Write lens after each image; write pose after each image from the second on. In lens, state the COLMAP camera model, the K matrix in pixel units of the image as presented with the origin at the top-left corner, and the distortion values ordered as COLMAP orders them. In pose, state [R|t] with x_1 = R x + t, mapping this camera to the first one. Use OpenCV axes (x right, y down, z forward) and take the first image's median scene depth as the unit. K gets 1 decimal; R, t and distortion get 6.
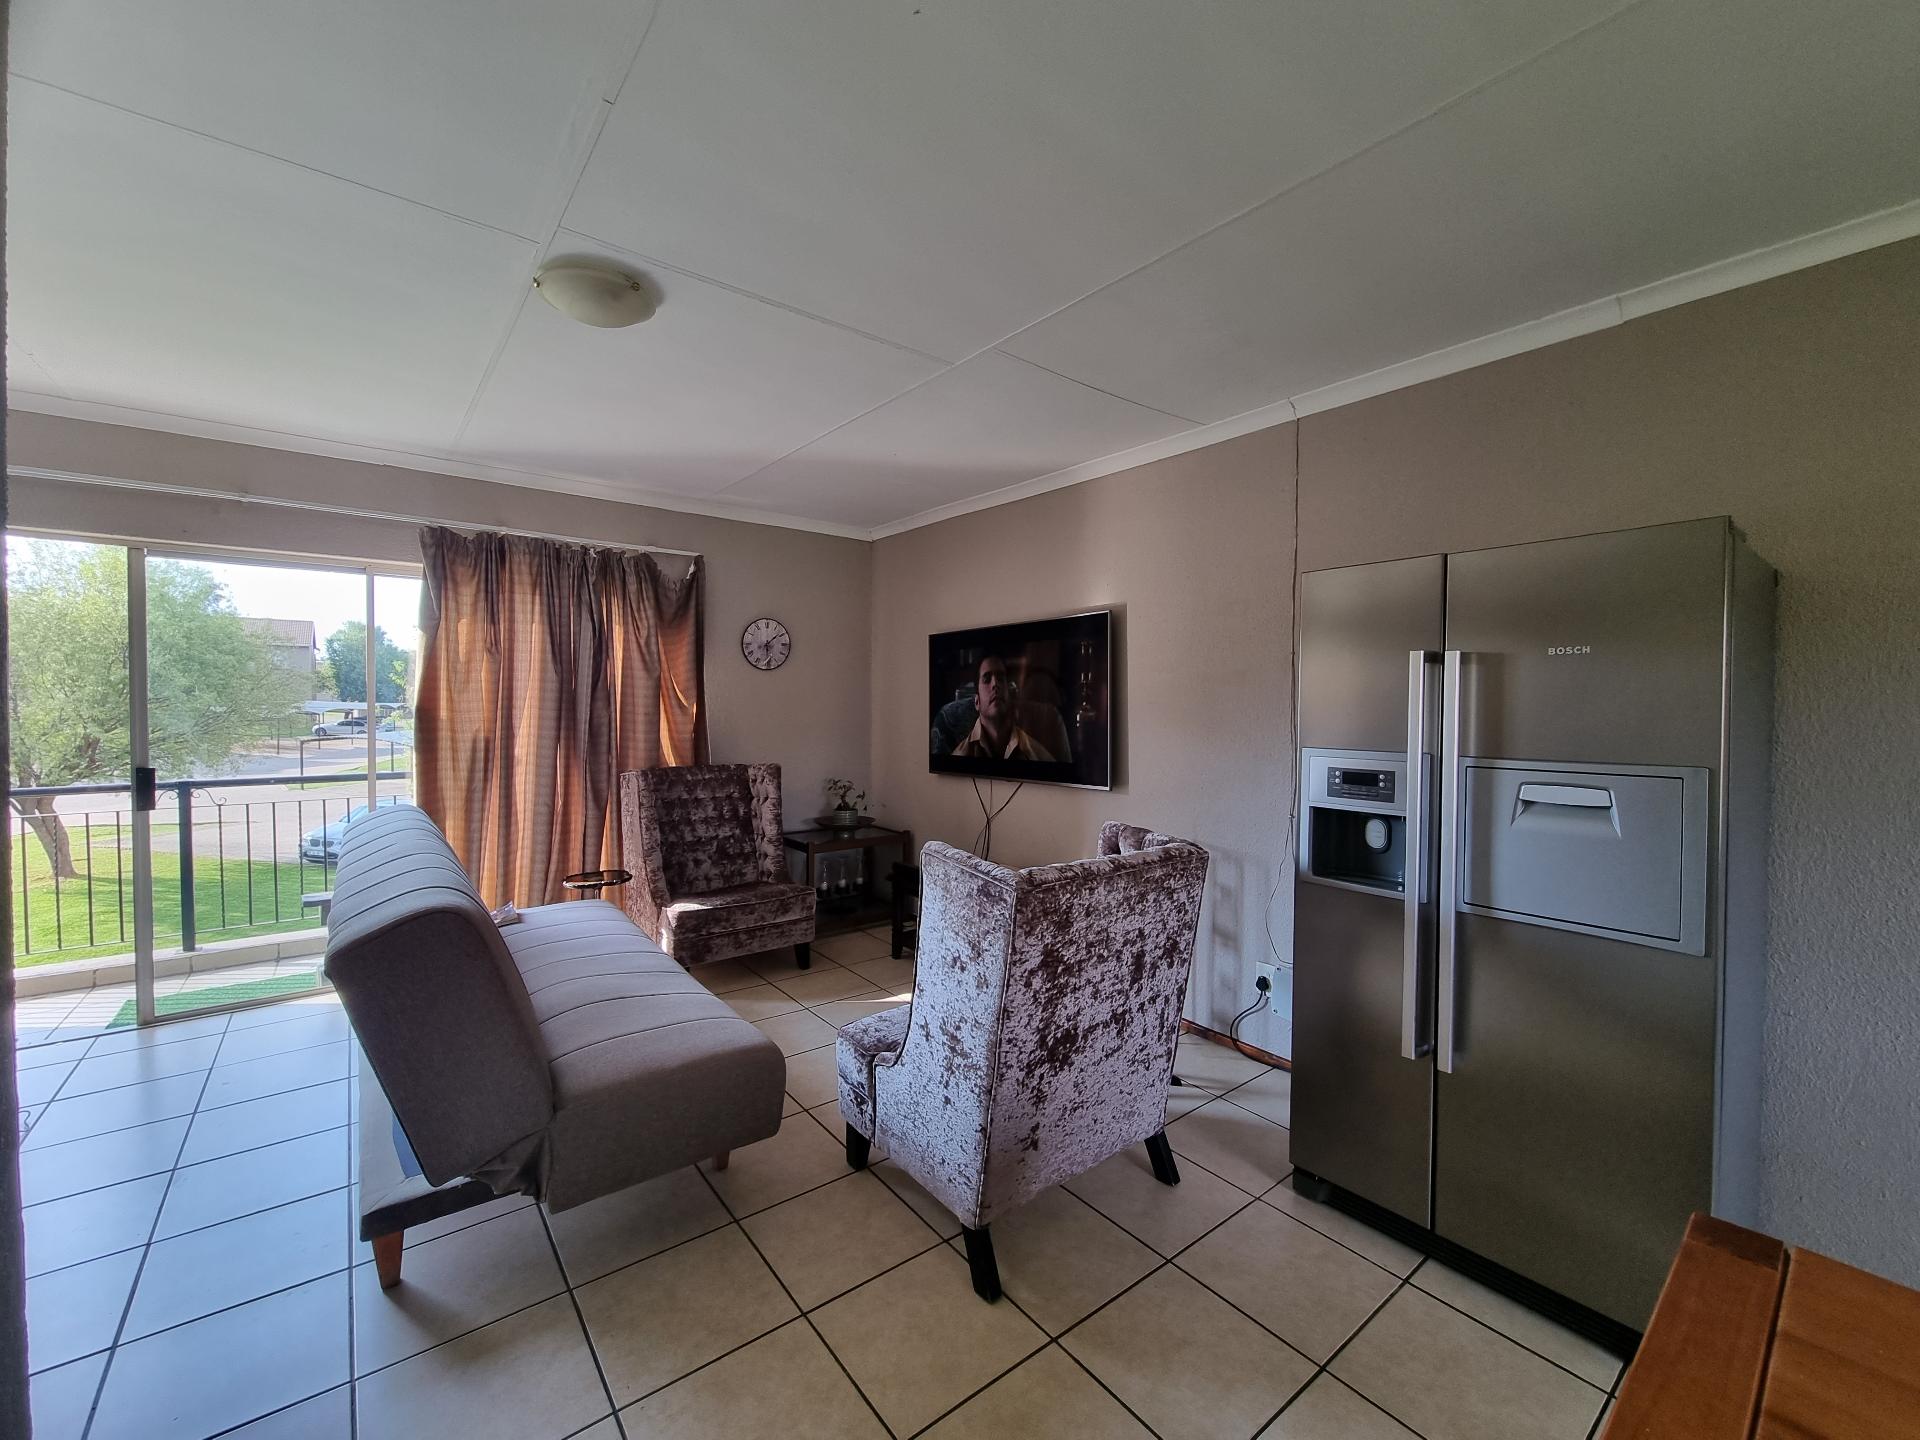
lens RADIAL K [[786.2, 0, 976.4], [0, 786.2, 716.5], [0, 0, 1]] dist [-0.000453, -0.000151]
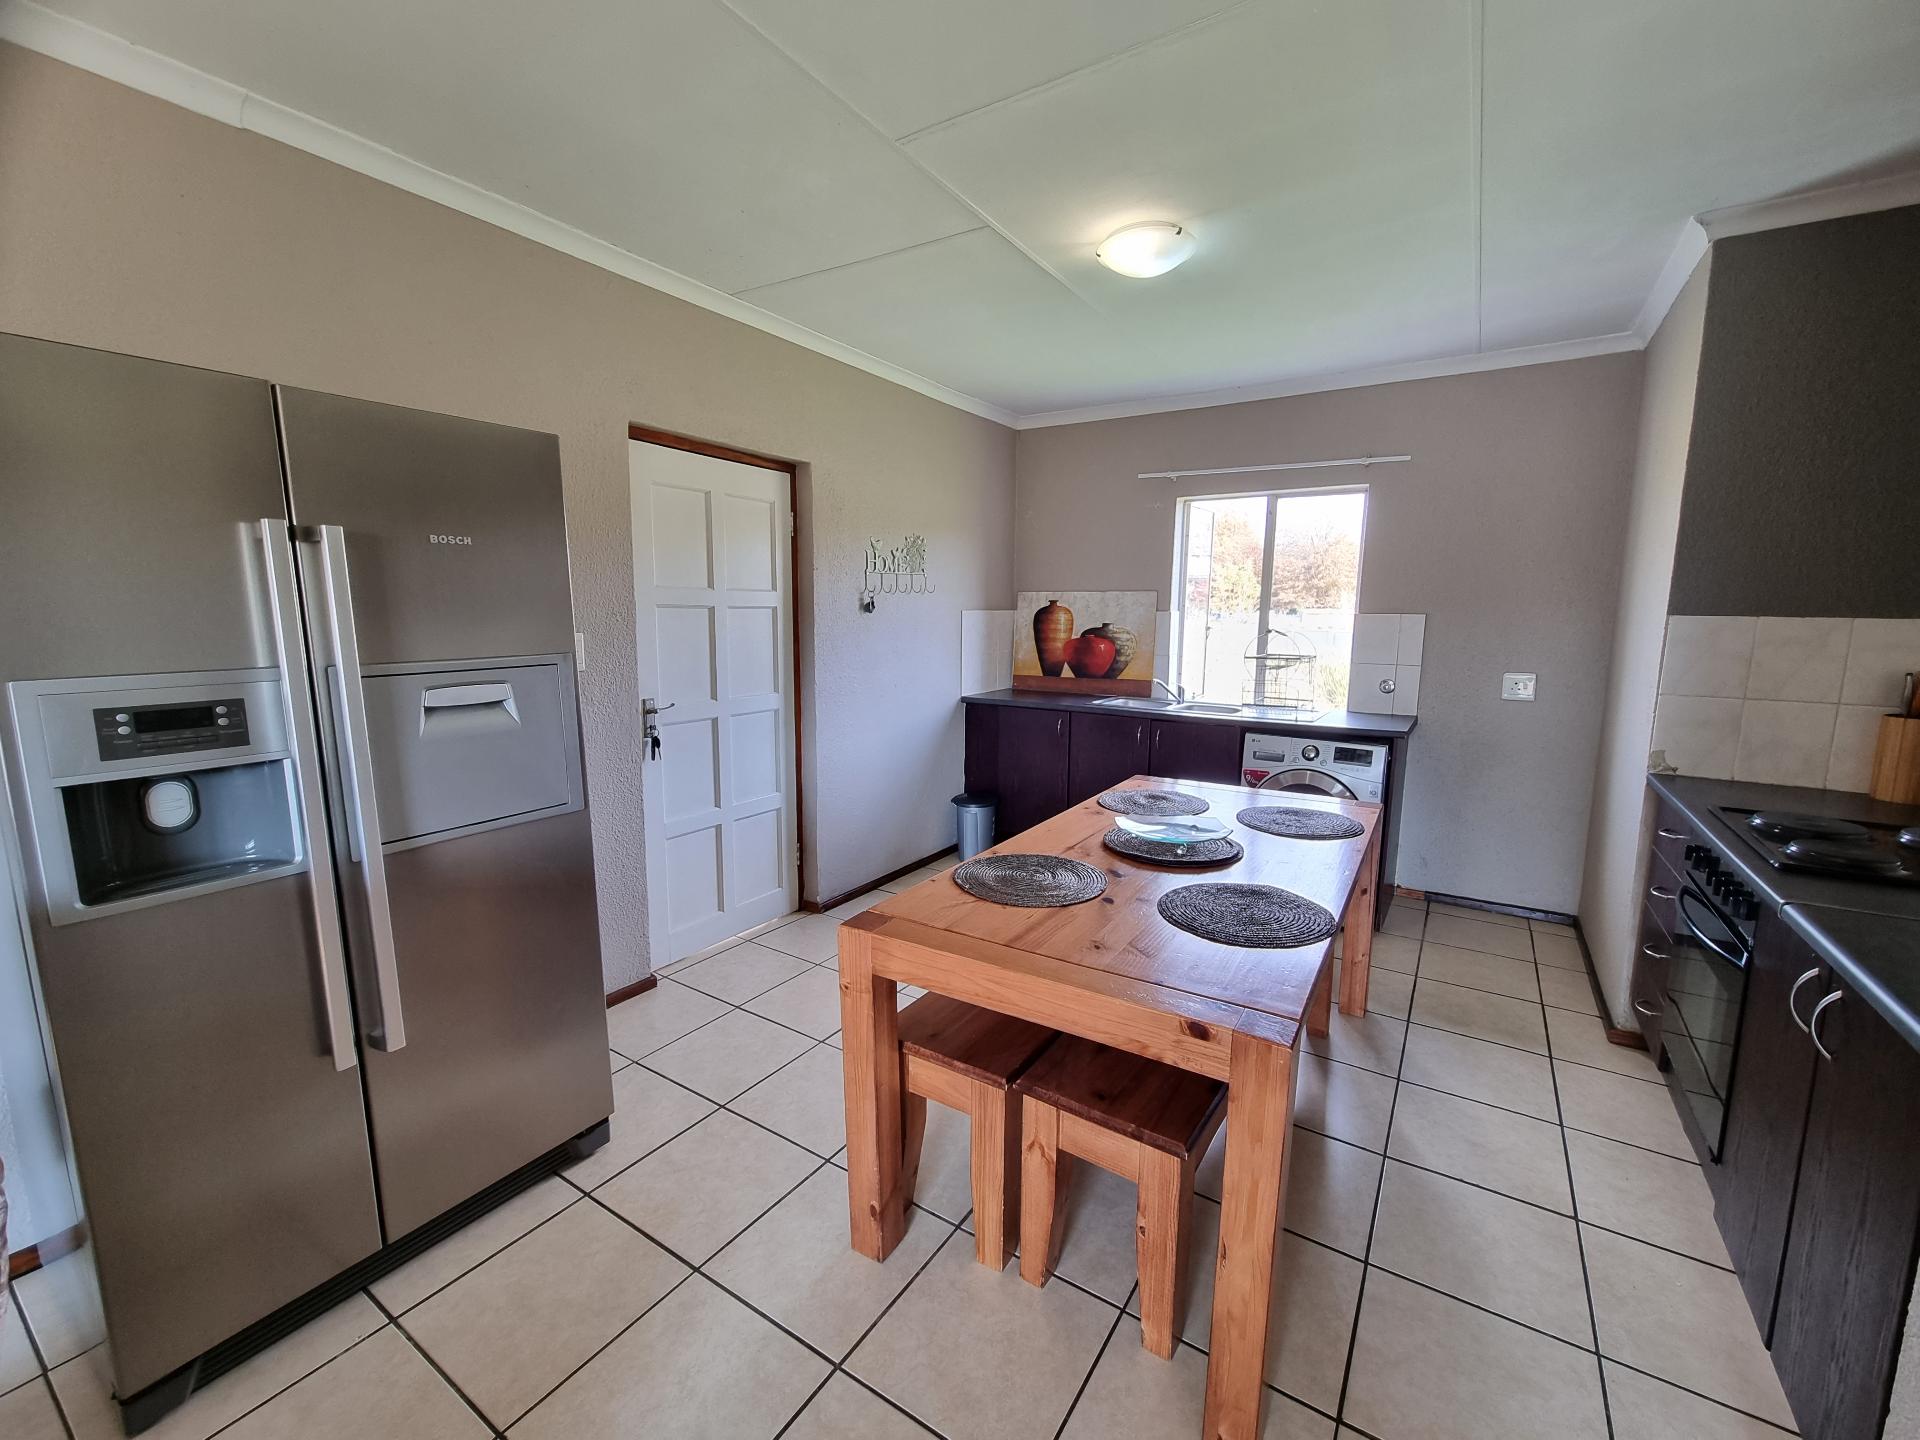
lens RADIAL K [[781.0, 0, 983.9], [0, 781.0, 724.4], [0, 0, 1]] dist [-0.002583, -0.000137]
pose [[-0.334852, -0.146613, 0.930795, -0.164666], [0.009369, 0.987254, 0.158876, -0.004231], [-0.942224, 0.061920, -0.329210, 0.342358]]
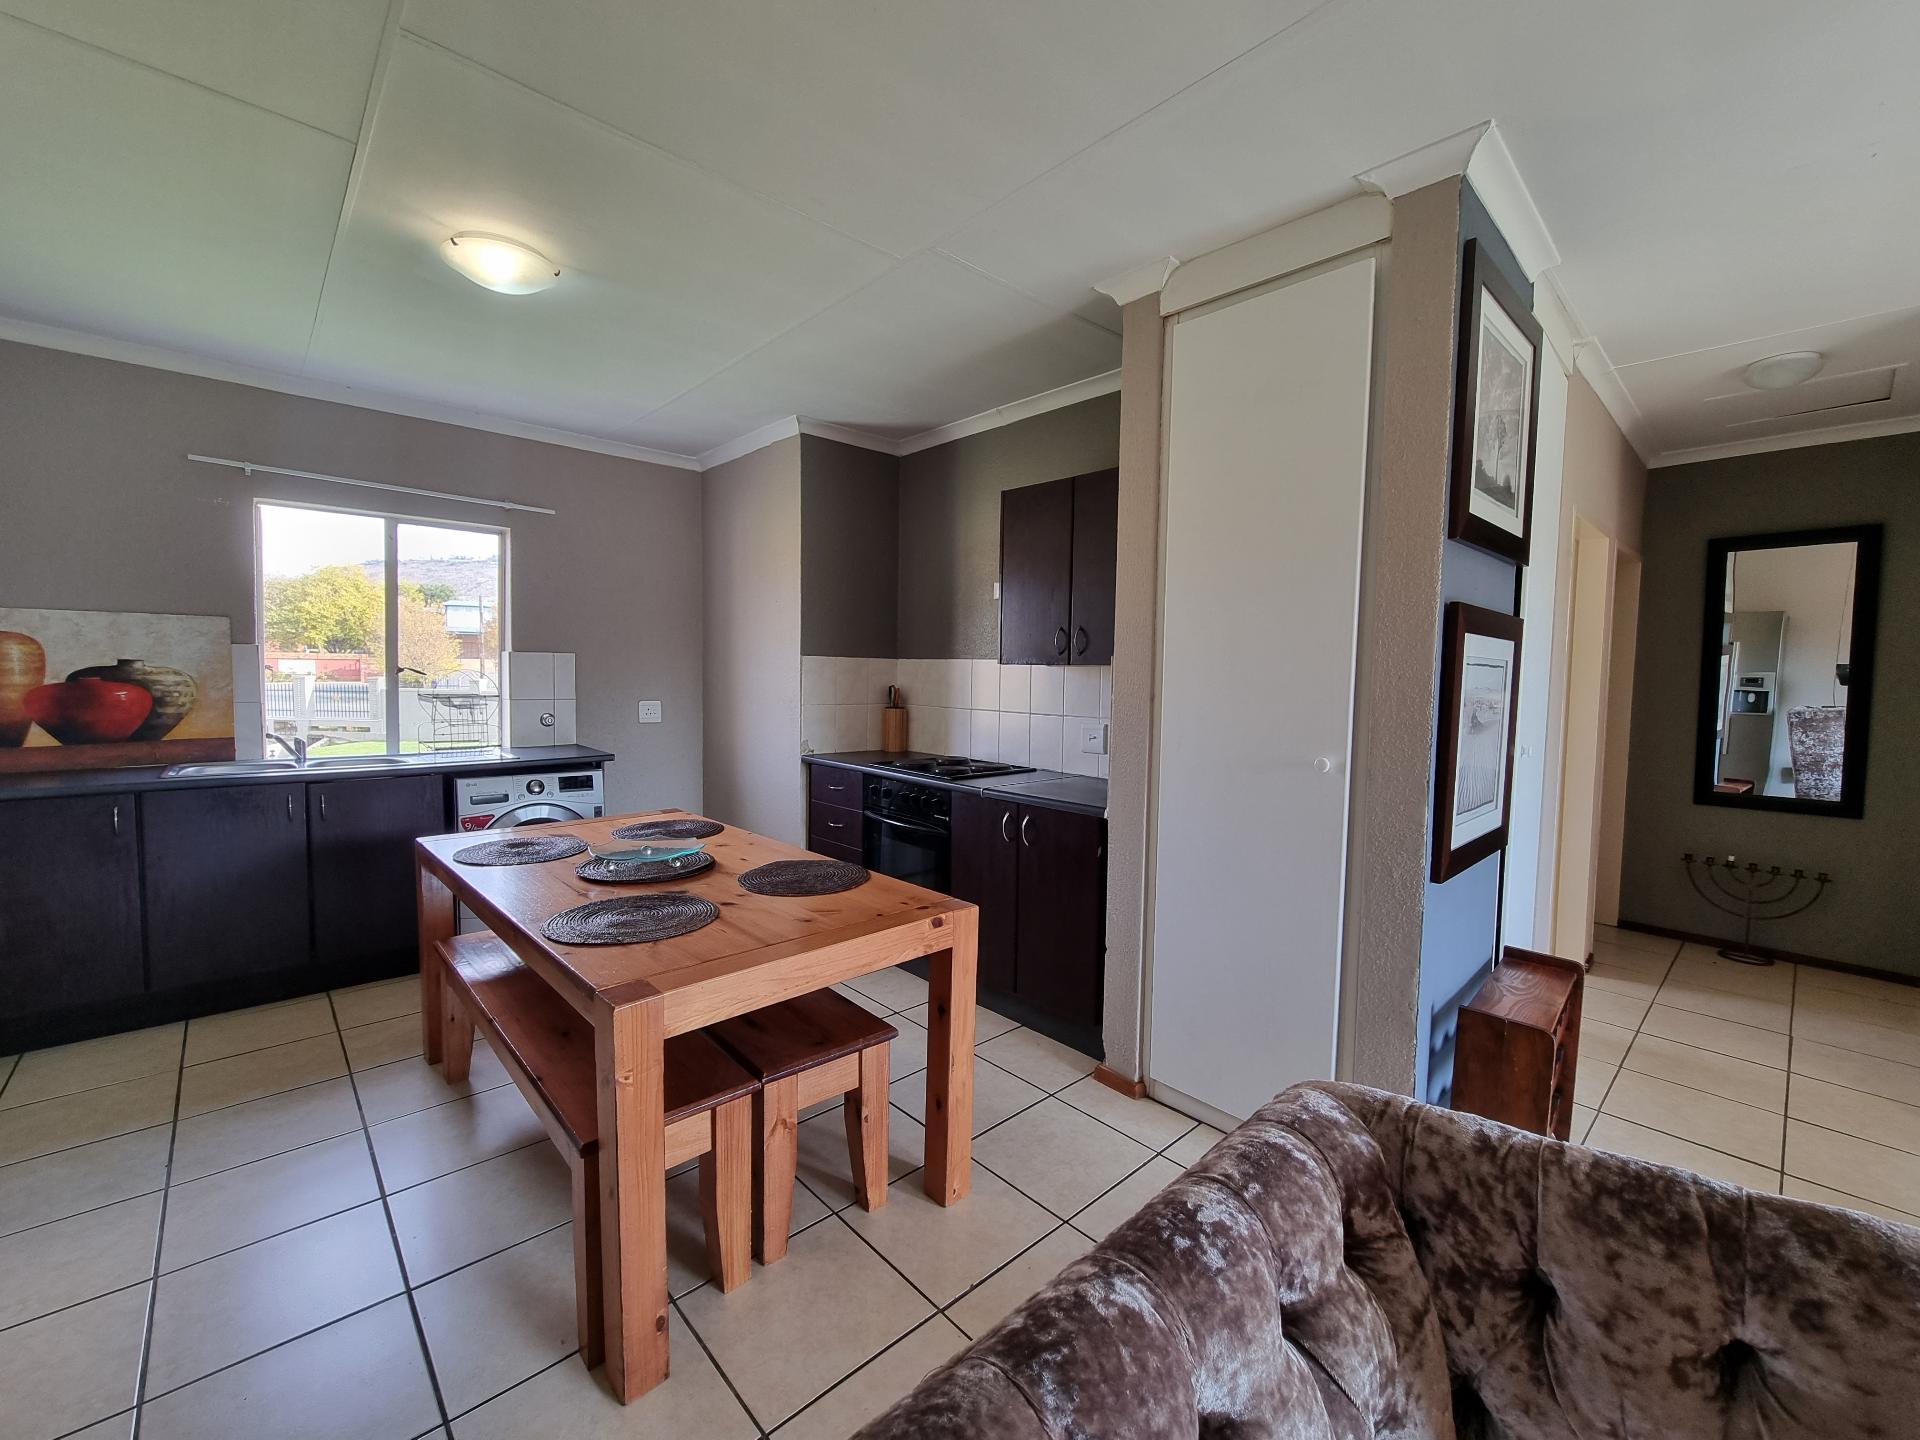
lens RADIAL K [[786.1, 0, 979.0], [0, 786.1, 721.8], [0, 0, 1]] dist [-0.001710, -0.000662]
pose [[-0.995956, -0.019446, -0.087710, 0.115062], [-0.027110, 0.995835, 0.087052, 0.004678], [0.085652, 0.089078, -0.992335, 0.648812]]
